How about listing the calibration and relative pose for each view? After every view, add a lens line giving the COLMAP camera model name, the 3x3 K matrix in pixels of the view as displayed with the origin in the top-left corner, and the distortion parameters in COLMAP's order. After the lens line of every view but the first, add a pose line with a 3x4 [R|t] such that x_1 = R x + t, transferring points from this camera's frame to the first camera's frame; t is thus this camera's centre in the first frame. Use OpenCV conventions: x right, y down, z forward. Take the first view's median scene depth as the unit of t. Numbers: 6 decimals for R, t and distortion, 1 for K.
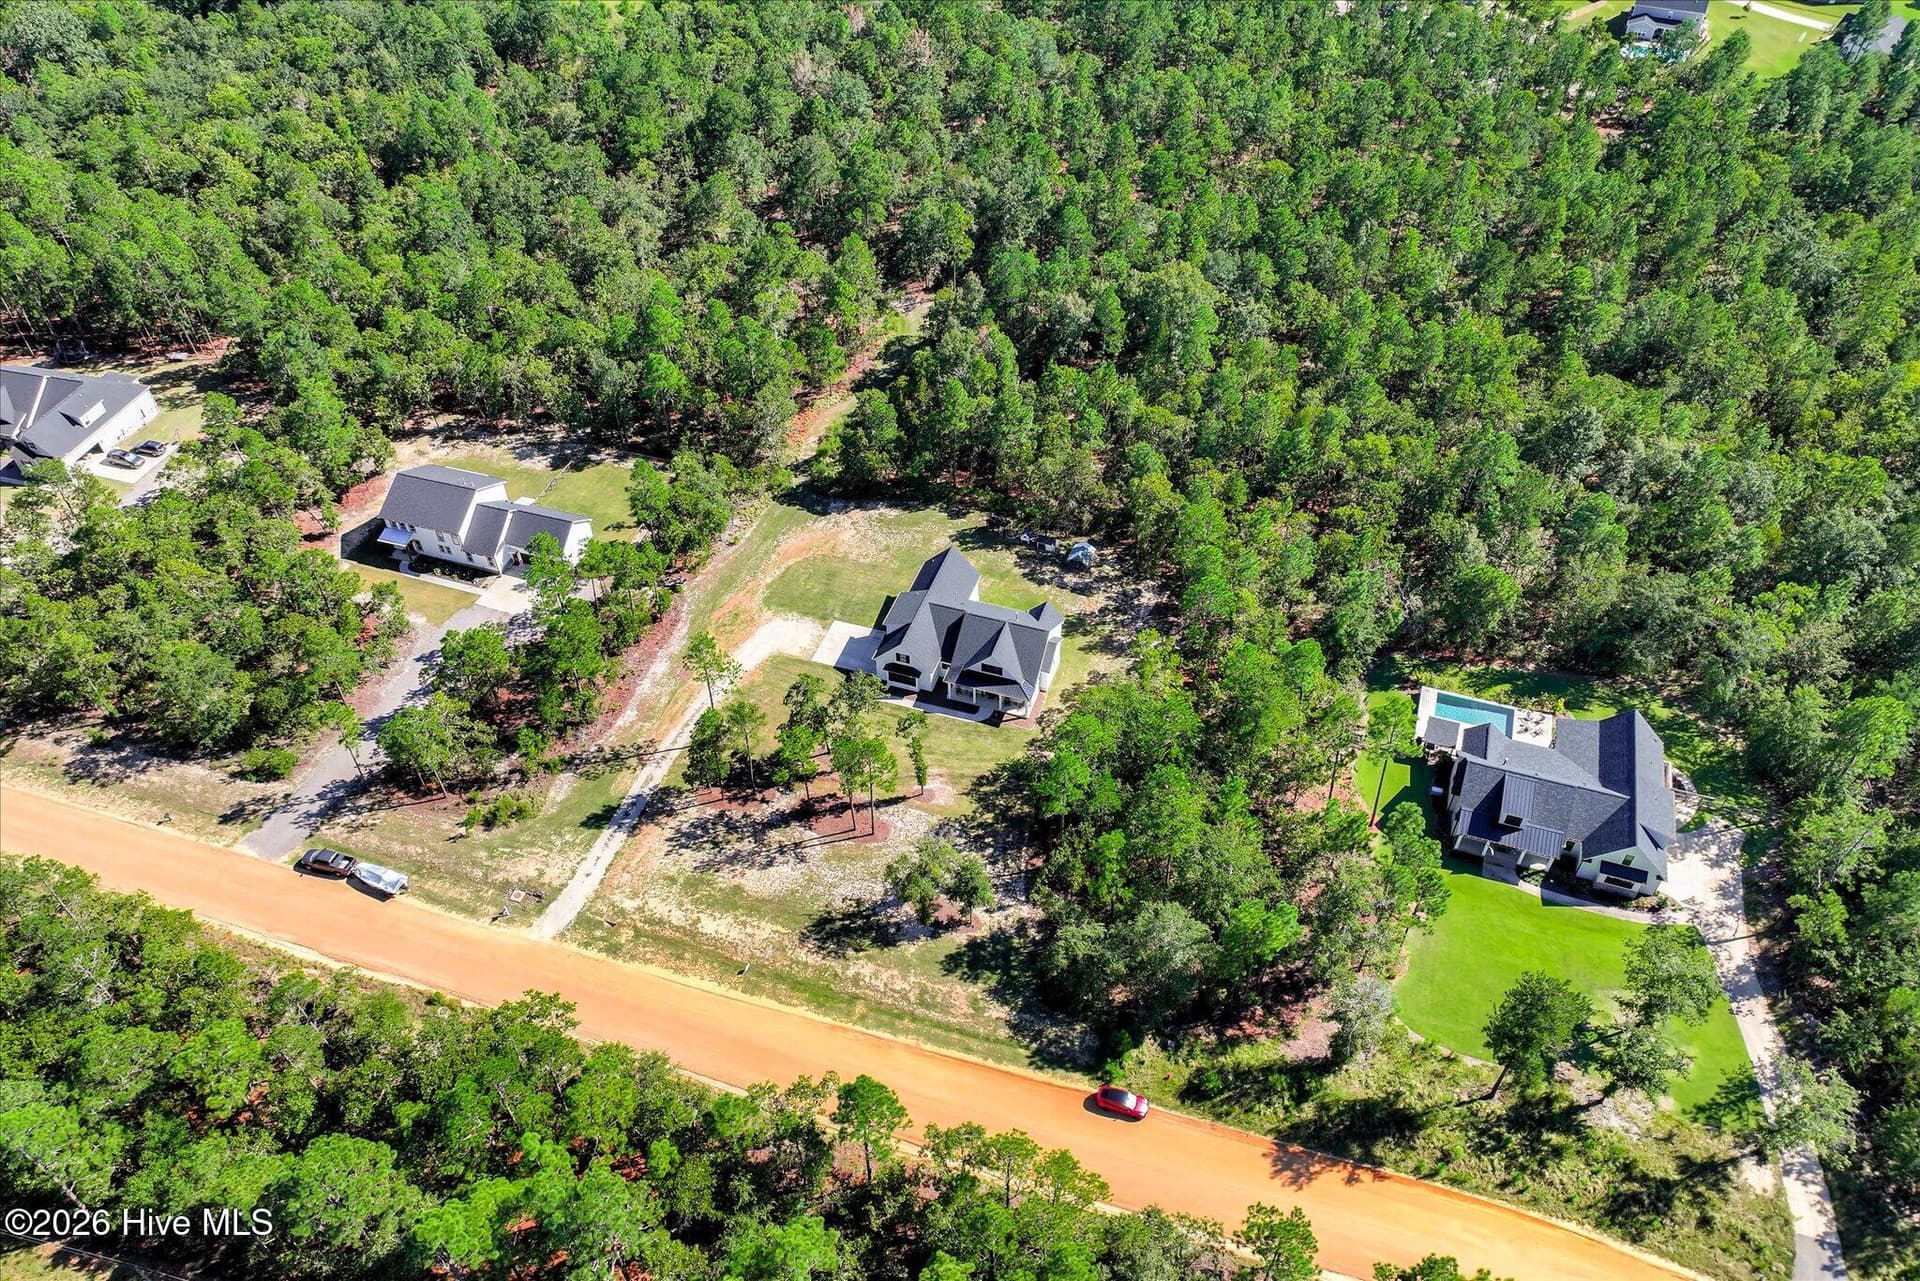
lens RADIAL K [[1349.5, 0, 969.5], [0, 1349.5, 636.2], [0, 0, 1]] dist [-0.001250, 0.008669]
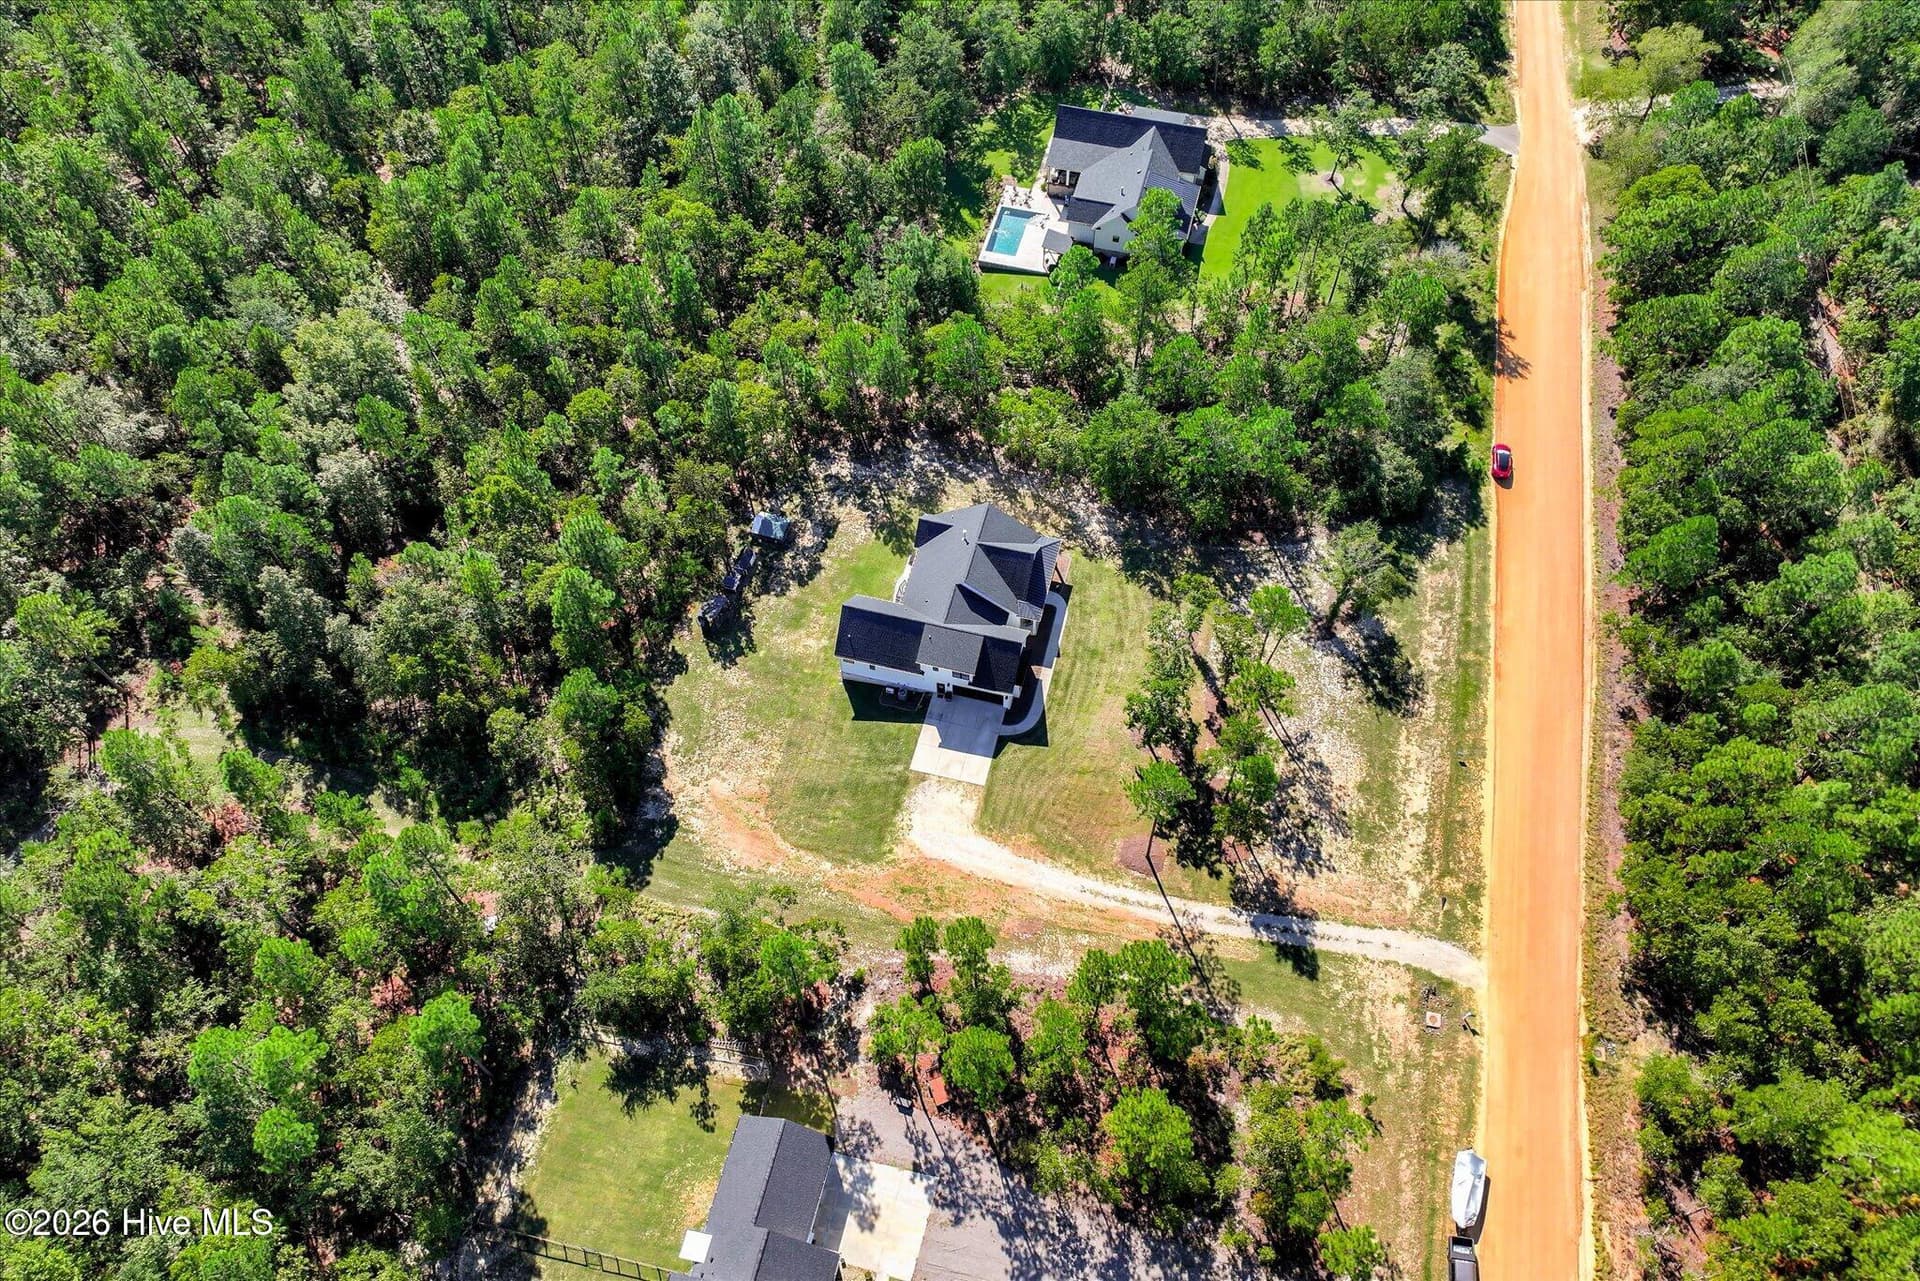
lens RADIAL K [[1343.0, 0, 968.1], [0, 1343.0, 640.9], [0, 0, 1]] dist [-0.000461, 0.014799]
pose [[-0.073558, -0.837694, 0.541163, -0.526766], [0.699205, 0.343610, 0.626932, -0.571915], [-0.711127, 0.424500, 0.560444, 0.587777]]
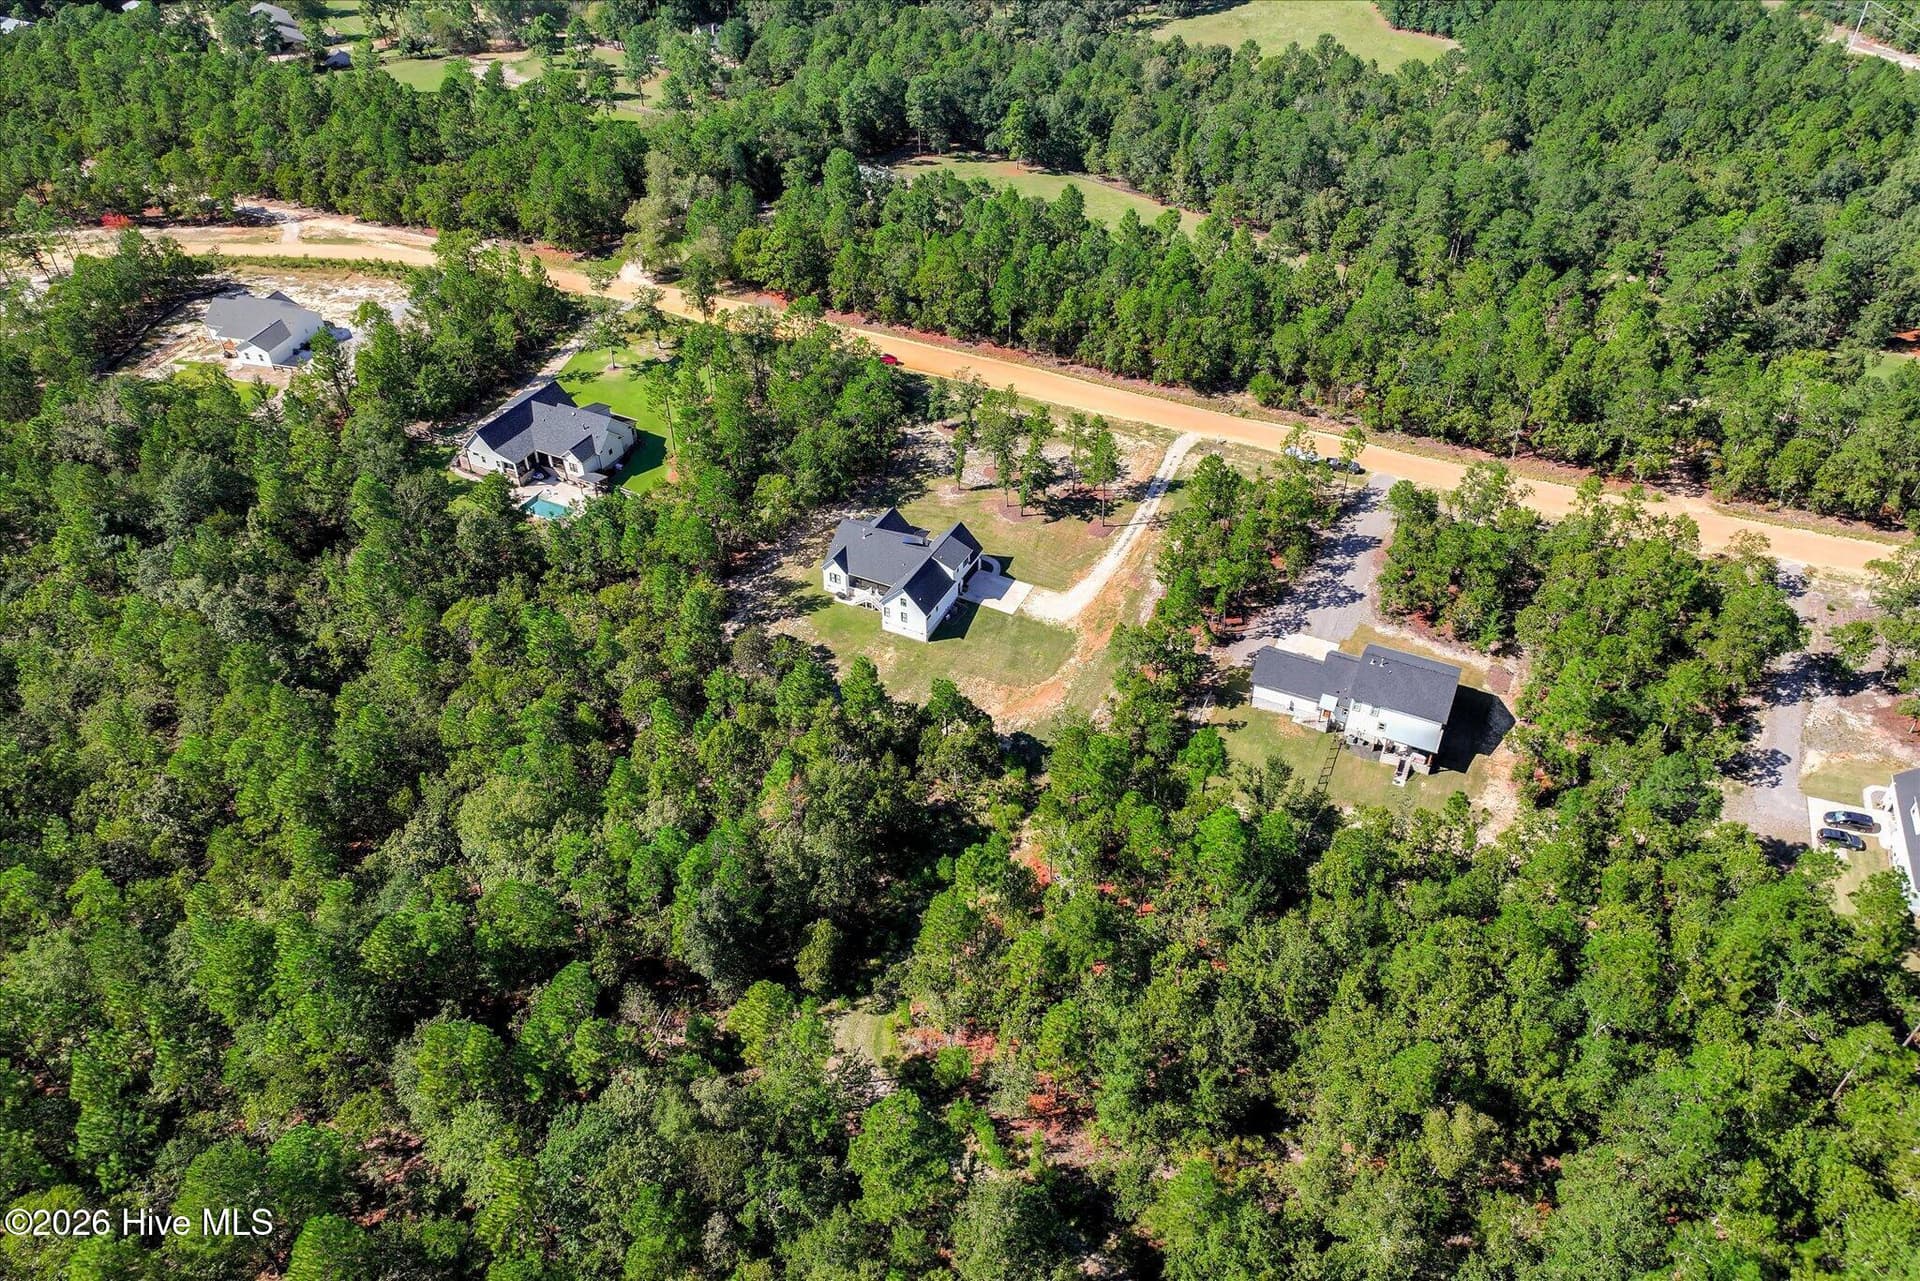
lens RADIAL K [[1343.0, 0, 968.1], [0, 1343.0, 640.9], [0, 0, 1]] dist [-0.000461, 0.014799]
pose [[-0.990911, -0.079394, 0.108588, -0.215326], [0.098822, 0.118020, 0.988082, -1.300452], [-0.091263, 0.989832, -0.109102, 1.319893]]
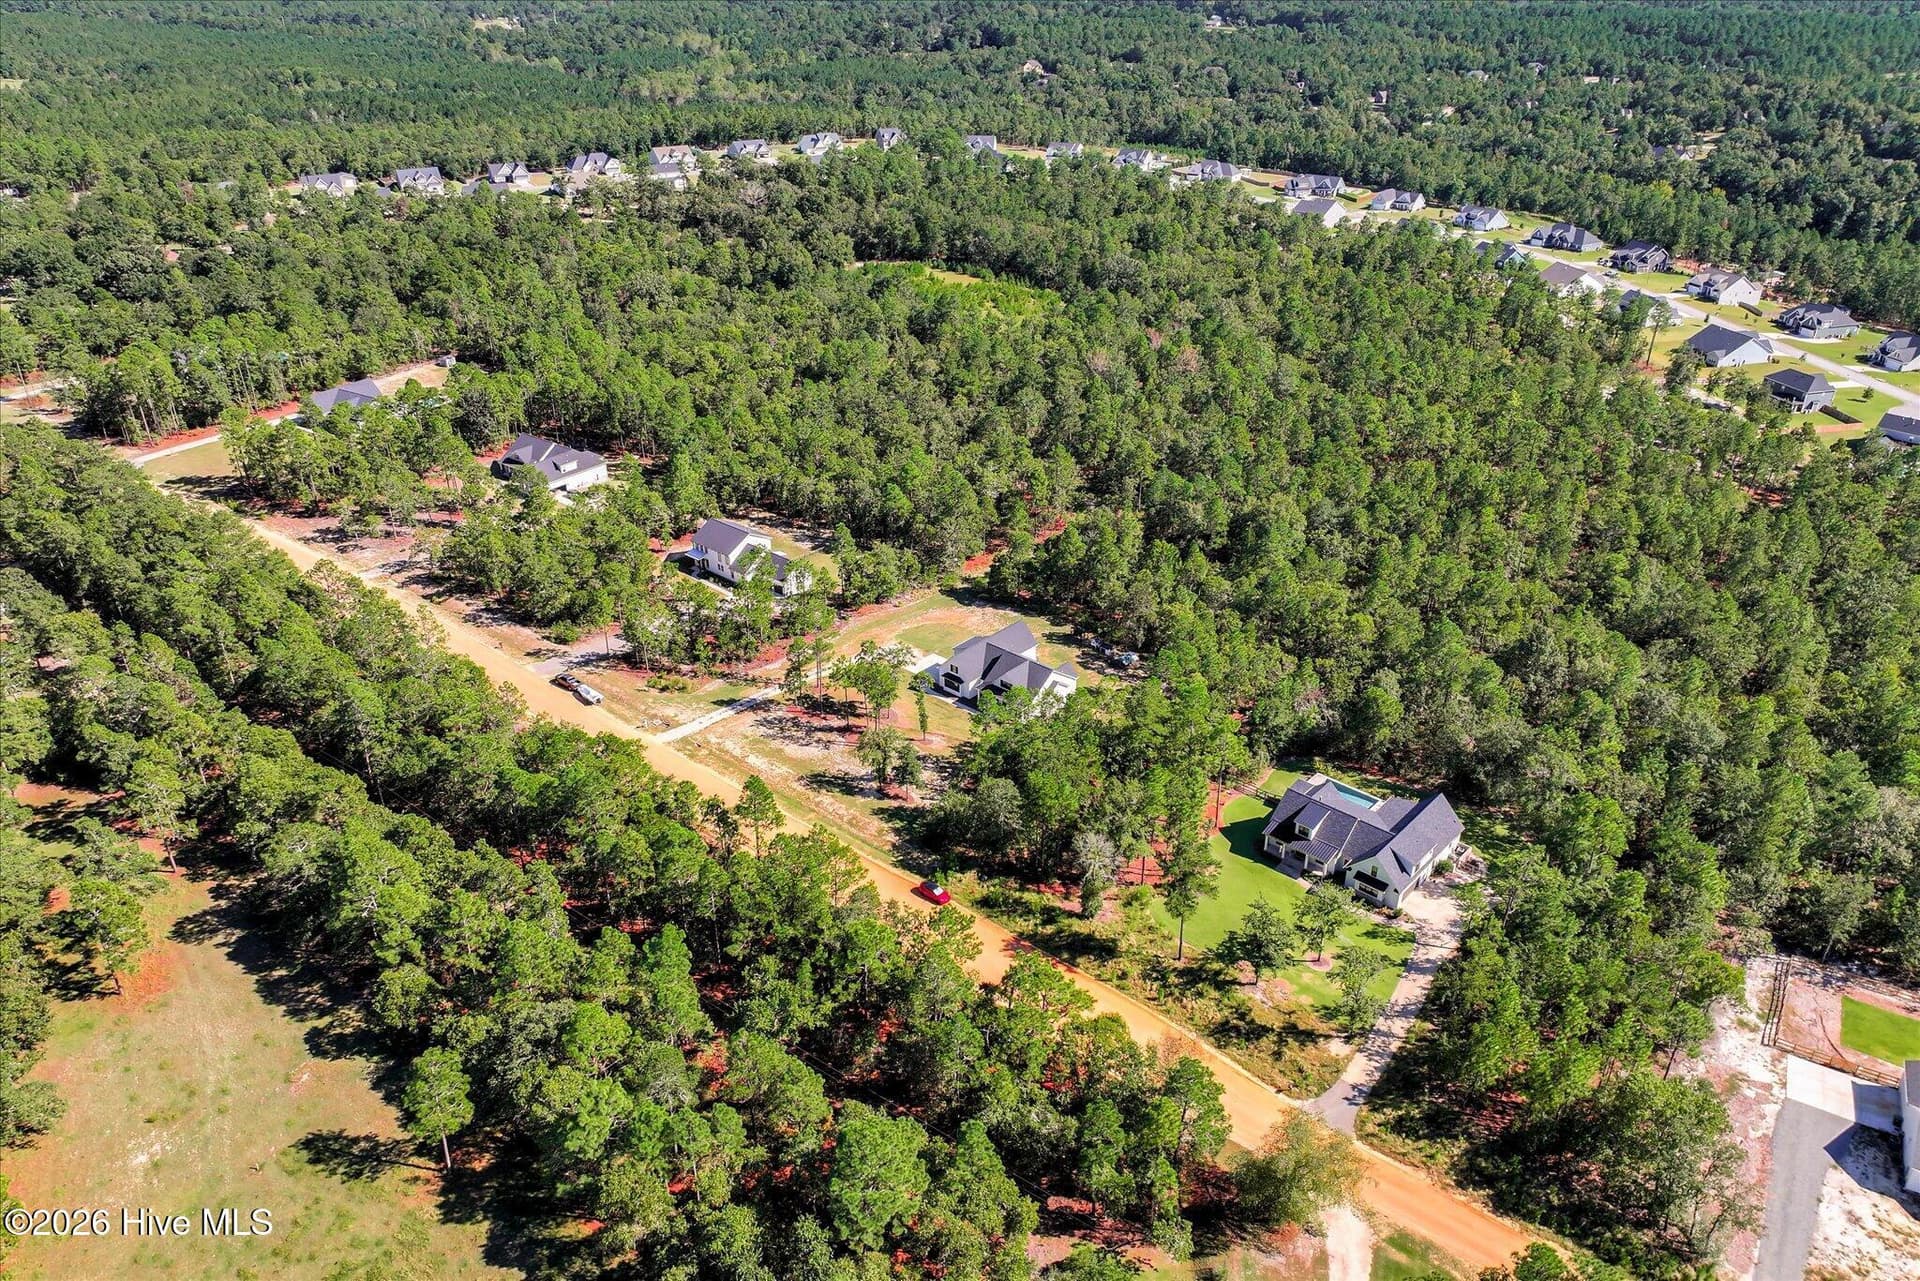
lens RADIAL K [[1349.5, 0, 969.5], [0, 1349.5, 636.2], [0, 0, 1]] dist [-0.001250, 0.008669]
pose [[0.918730, 0.190028, -0.346157, 0.491059], [-0.279749, 0.931894, -0.230899, 0.334227], [0.278704, 0.308971, 0.909319, -0.340225]]
